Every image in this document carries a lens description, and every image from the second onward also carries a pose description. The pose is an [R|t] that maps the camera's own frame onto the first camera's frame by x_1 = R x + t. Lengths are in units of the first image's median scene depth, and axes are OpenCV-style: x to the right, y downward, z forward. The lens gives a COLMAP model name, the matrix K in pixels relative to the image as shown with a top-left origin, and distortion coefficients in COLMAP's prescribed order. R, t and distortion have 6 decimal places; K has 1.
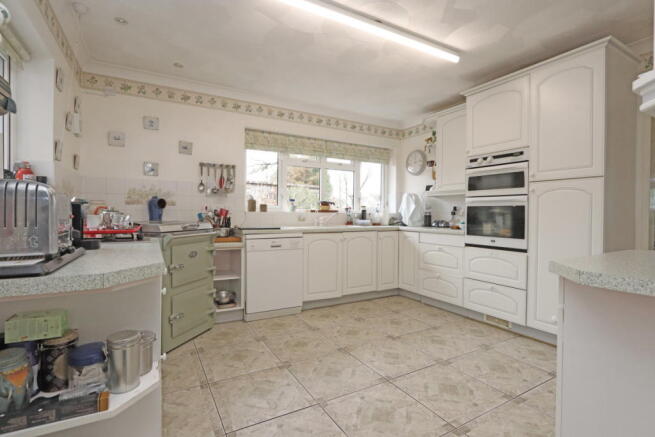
lens RADIAL K [[309.7, 0, 322.3], [0, 309.7, 217.0], [0, 0, 1]] dist [-0.016363, 0.001474]
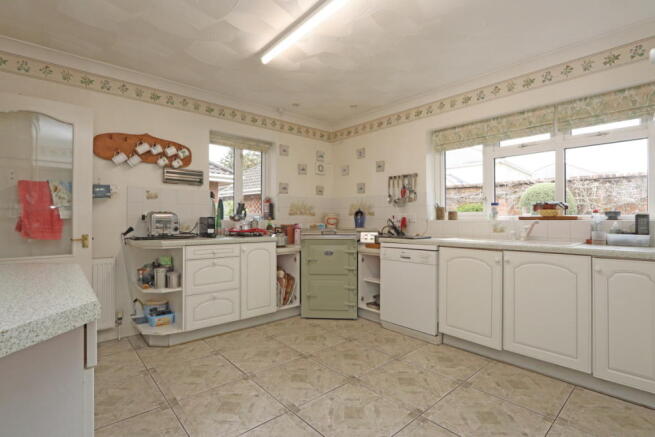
lens RADIAL K [[309.7, 0, 322.9], [0, 309.7, 217.0], [0, 0, 1]] dist [-0.016363, 0.001474]
pose [[0.212276, -0.014430, -0.977103, 0.651670], [-0.008931, 0.999821, -0.016706, -0.008027], [0.977169, 0.012273, 0.212109, 0.525304]]
